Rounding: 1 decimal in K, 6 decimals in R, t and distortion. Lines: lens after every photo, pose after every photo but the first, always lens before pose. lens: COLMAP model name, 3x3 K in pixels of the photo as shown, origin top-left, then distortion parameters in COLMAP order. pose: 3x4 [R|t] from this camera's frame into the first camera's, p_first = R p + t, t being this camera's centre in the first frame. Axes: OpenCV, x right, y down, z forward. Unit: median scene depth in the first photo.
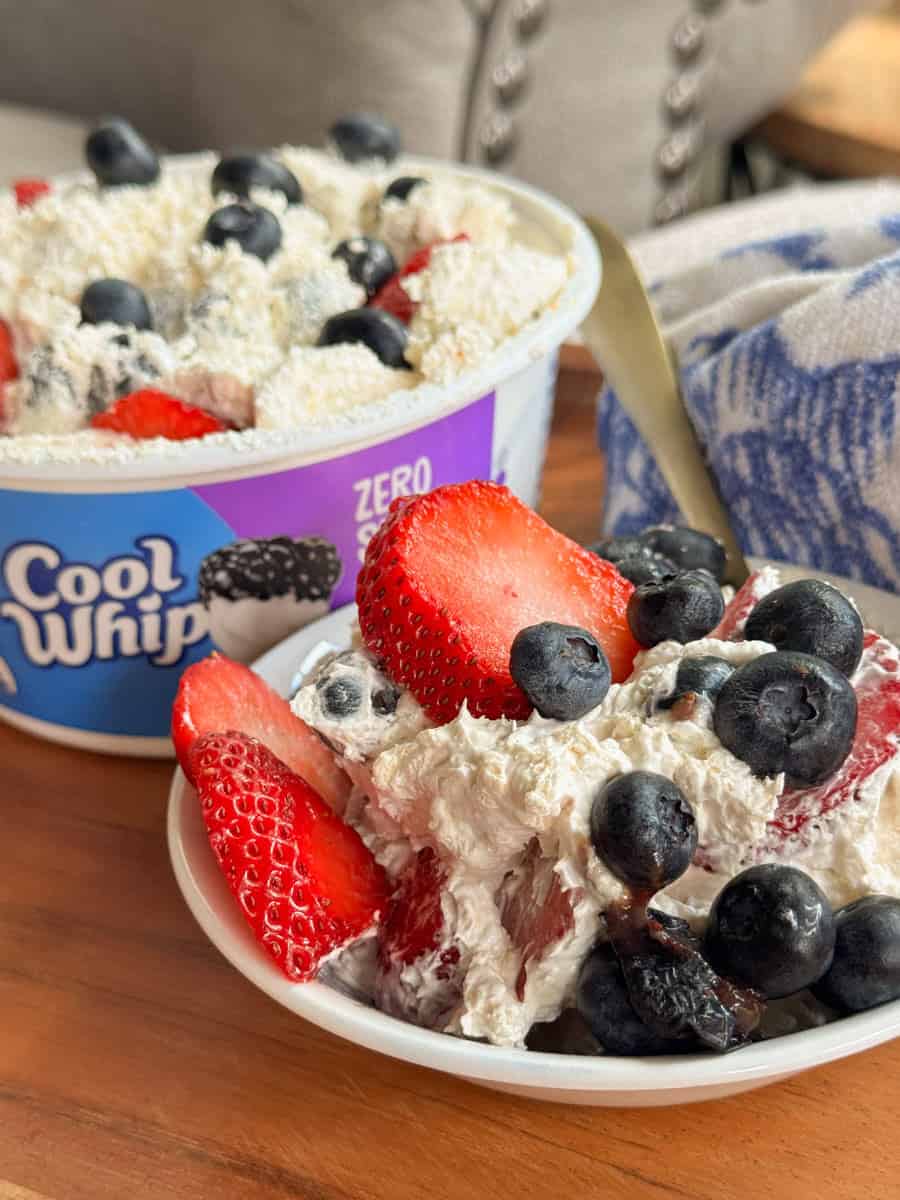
lens RADIAL K [[1773.9, 0, 476.9], [0, 1773.9, 604.2], [0, 0, 1]] dist [0.117507, 0.040228]
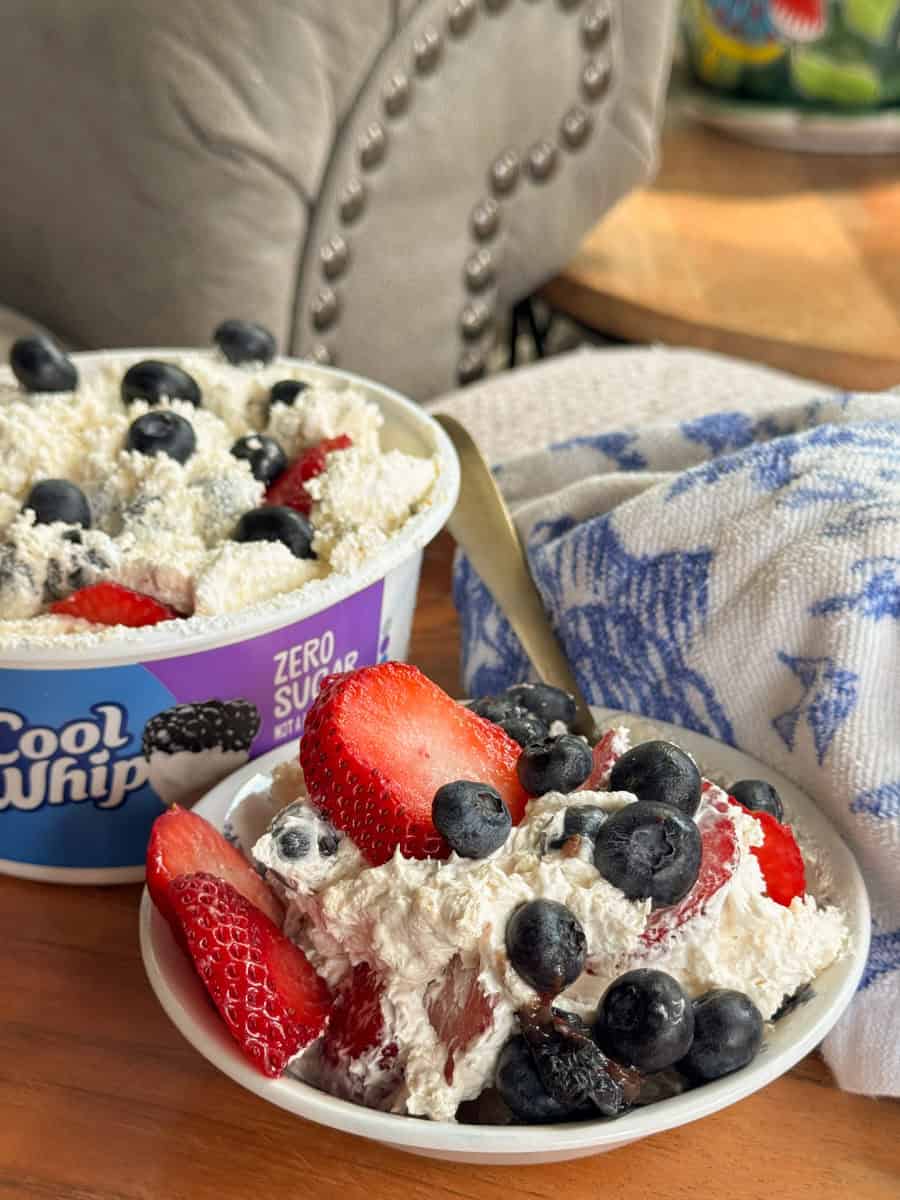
lens RADIAL K [[1734.7, 0, 453.0], [0, 1734.7, 623.5], [0, 0, 1]] dist [0.129703, -0.056817]
pose [[0.991763, -0.013192, 0.127408, -0.124037], [0.016804, 0.999485, -0.027322, -0.069260], [-0.126982, 0.029238, 0.991474, -0.236709]]
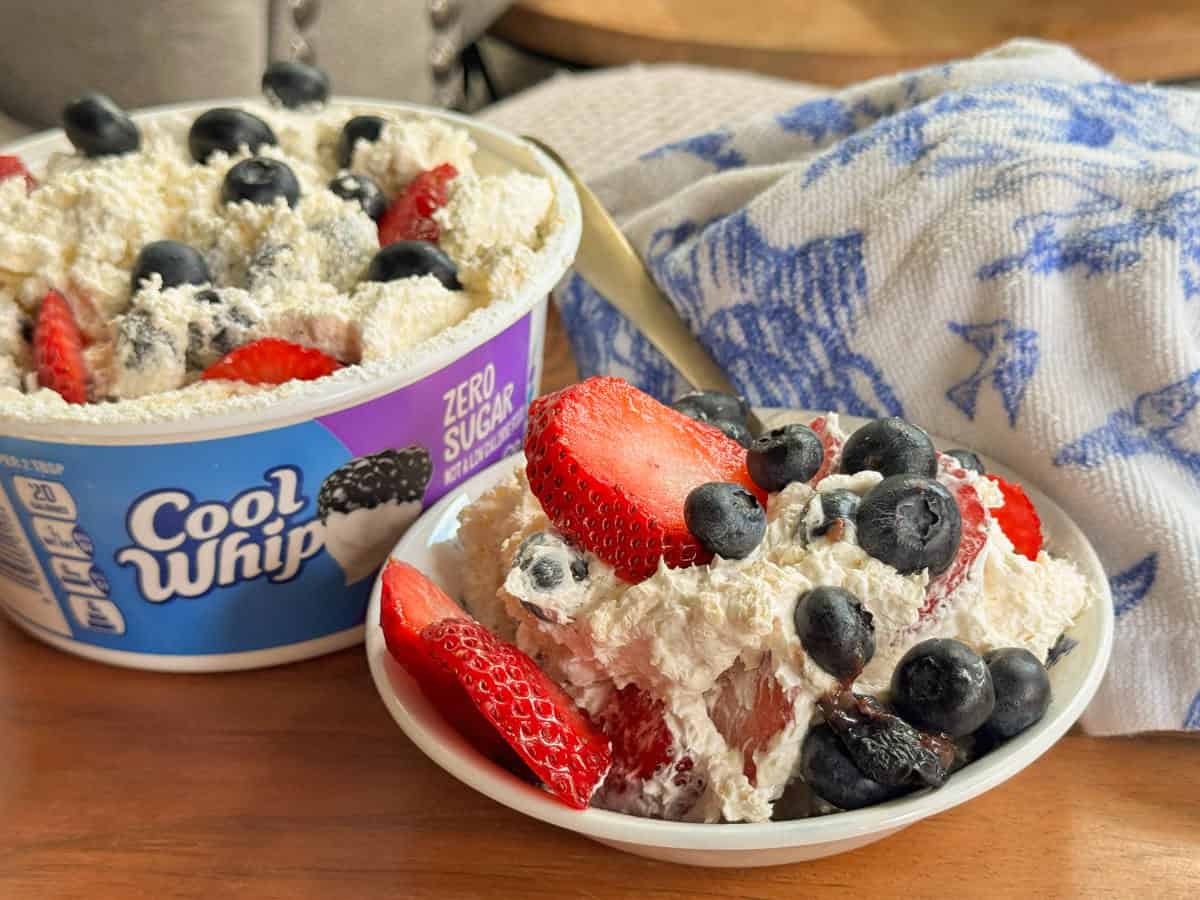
lens RADIAL K [[1773.9, 0, 600.0], [0, 1773.9, 450.0], [0, 0, 1]] dist [0.117507, 0.040228]
pose [[0.946072, -0.152834, 0.285640, -0.385021], [0.154783, 0.987821, 0.015883, -0.044009], [-0.284589, 0.029186, 0.958205, -0.158949]]
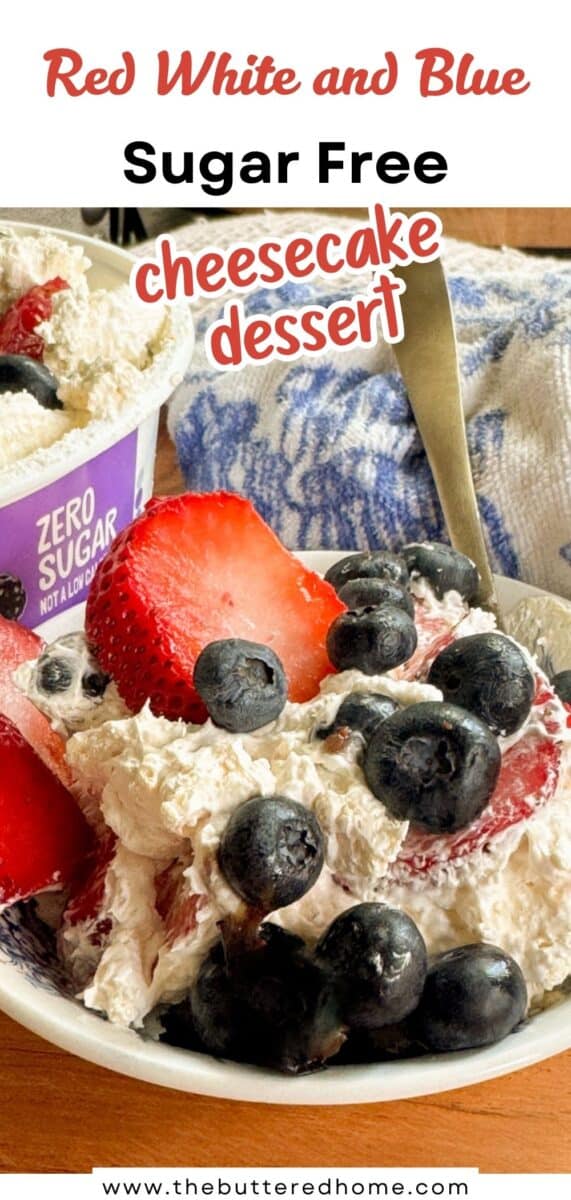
lens RADIAL K [[1377.6, 0, 340.6], [0, 1377.6, 618.0], [0, 0, 1]] dist [0.004866, 0.007885]
pose [[0.981732, 0.147606, -0.120062, 0.201696], [-0.138784, 0.987180, 0.078830, -0.077104], [0.130159, -0.060727, 0.989632, 0.190500]]
